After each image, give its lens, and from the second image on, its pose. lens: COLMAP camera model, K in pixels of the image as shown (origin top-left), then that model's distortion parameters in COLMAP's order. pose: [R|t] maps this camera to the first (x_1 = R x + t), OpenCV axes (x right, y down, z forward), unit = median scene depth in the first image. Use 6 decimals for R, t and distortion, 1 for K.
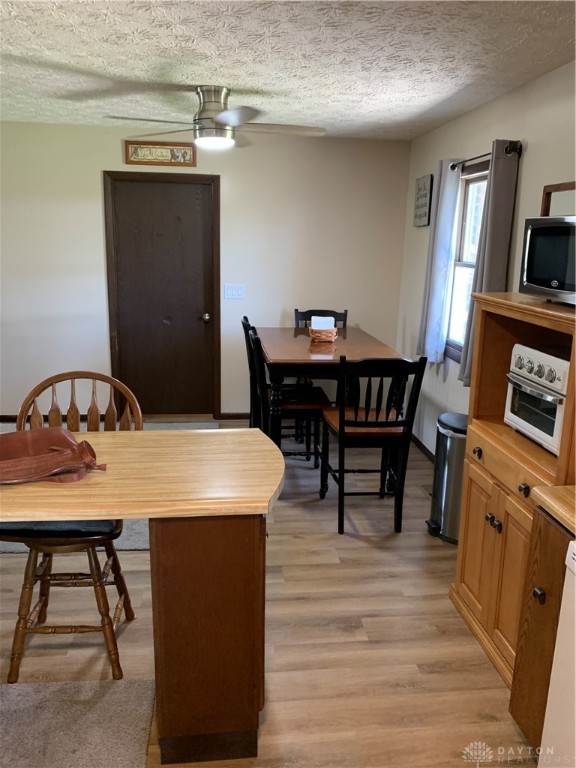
lens RADIAL K [[589.9, 0, 288.0], [0, 589.9, 384.0], [0, 0, 1]] dist [0.055139, 0.001128]
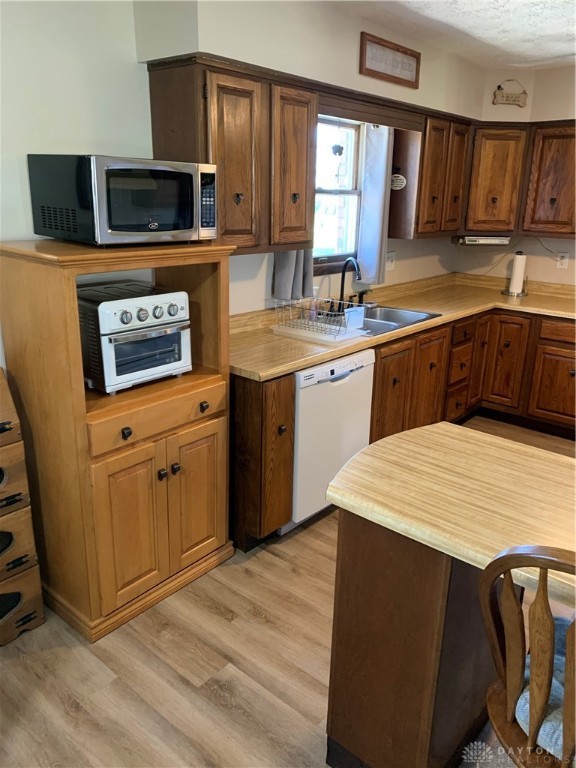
lens RADIAL K [[589.9, 0, 288.0], [0, 589.9, 384.0], [0, 0, 1]] dist [0.055139, 0.001128]
pose [[-0.694702, -0.256005, 0.672198, -0.454397], [0.139653, 0.868734, 0.475183, -0.363182], [-0.705610, 0.423985, -0.567759, 1.428706]]
